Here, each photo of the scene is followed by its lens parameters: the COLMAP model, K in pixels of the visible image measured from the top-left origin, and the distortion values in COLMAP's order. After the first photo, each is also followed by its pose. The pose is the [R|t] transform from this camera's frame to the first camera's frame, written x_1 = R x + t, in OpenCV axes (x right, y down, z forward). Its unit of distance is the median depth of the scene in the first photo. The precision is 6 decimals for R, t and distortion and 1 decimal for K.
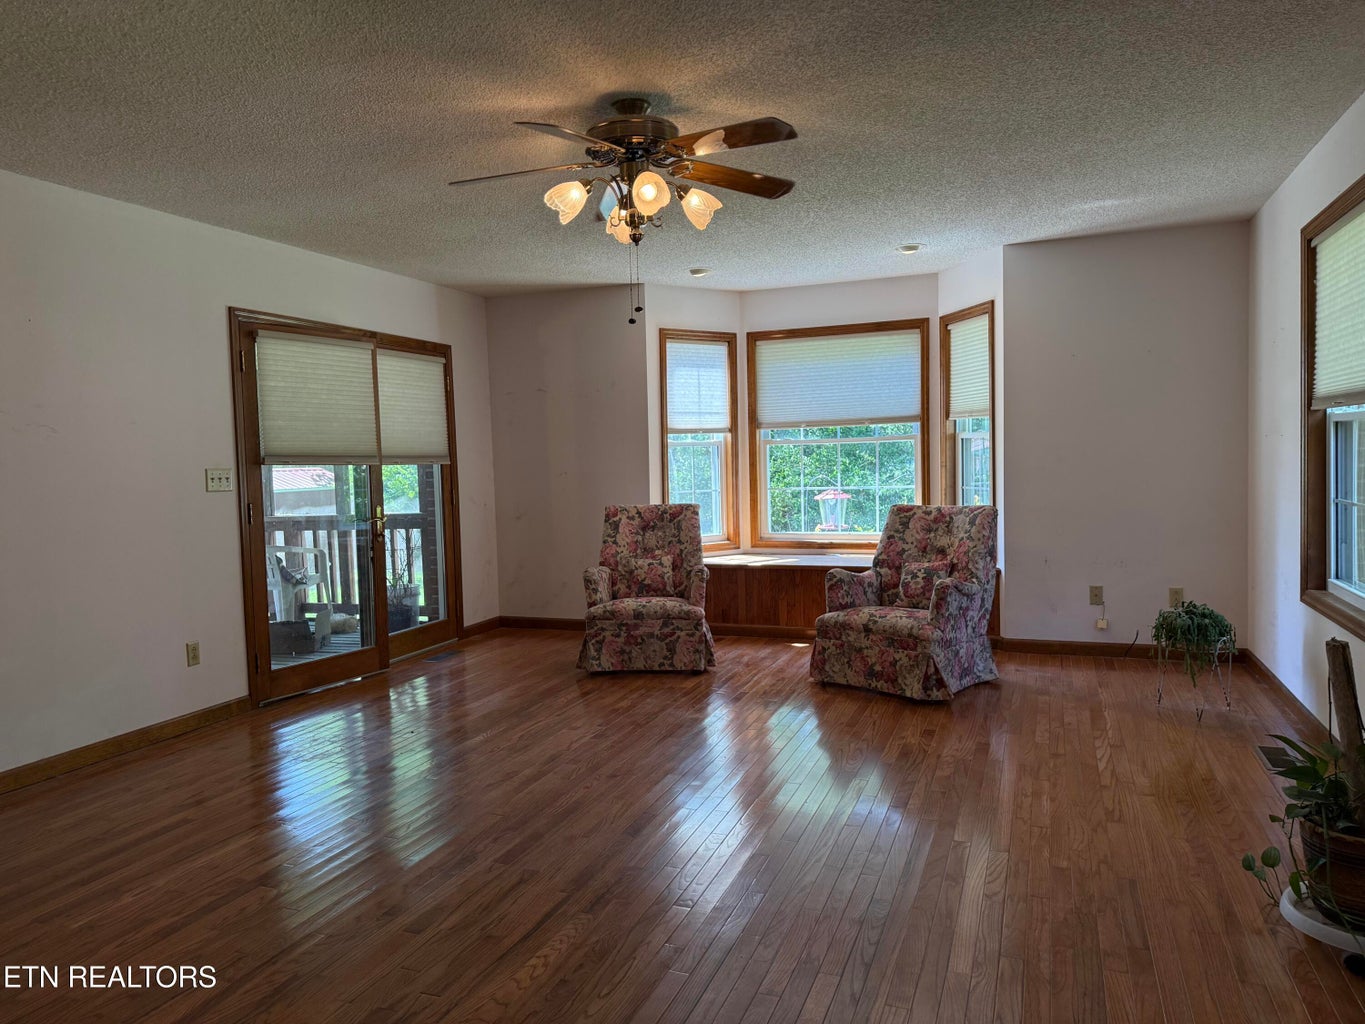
lens RADIAL K [[970.2, 0, 651.3], [0, 970.2, 486.1], [0, 0, 1]] dist [0.065563, -0.004861]
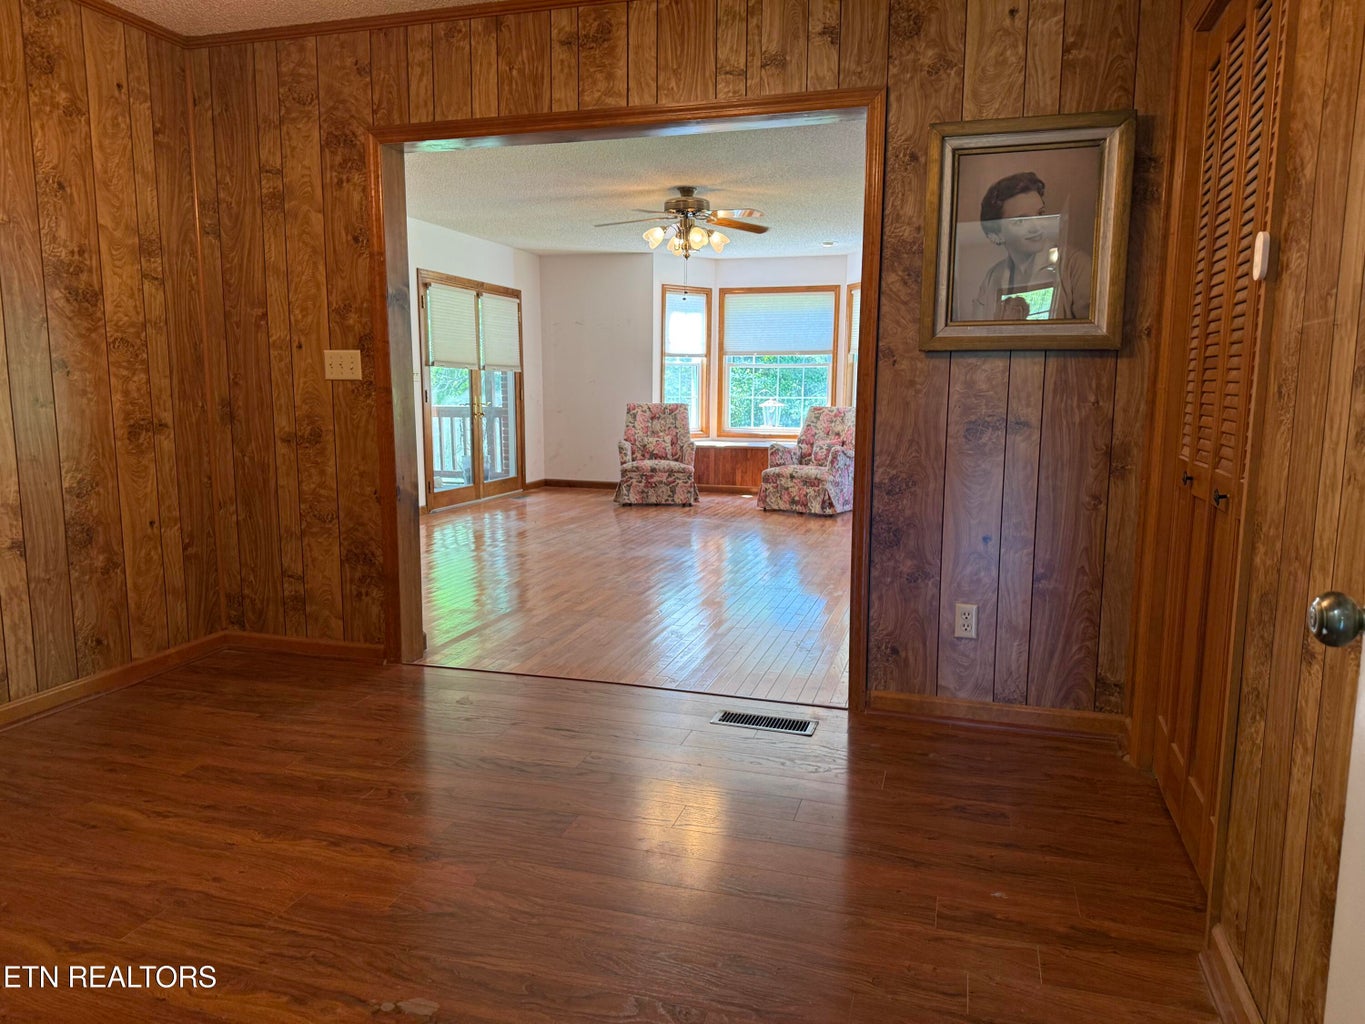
lens RADIAL K [[970.2, 0, 681.3], [0, 970.2, 505.6], [0, 0, 1]] dist [0.065563, -0.004861]
pose [[0.994523, 0.019802, 0.102628, -0.116735], [-0.029663, 0.994991, 0.095463, 0.032870], [-0.100224, -0.097984, 0.990128, -0.540004]]
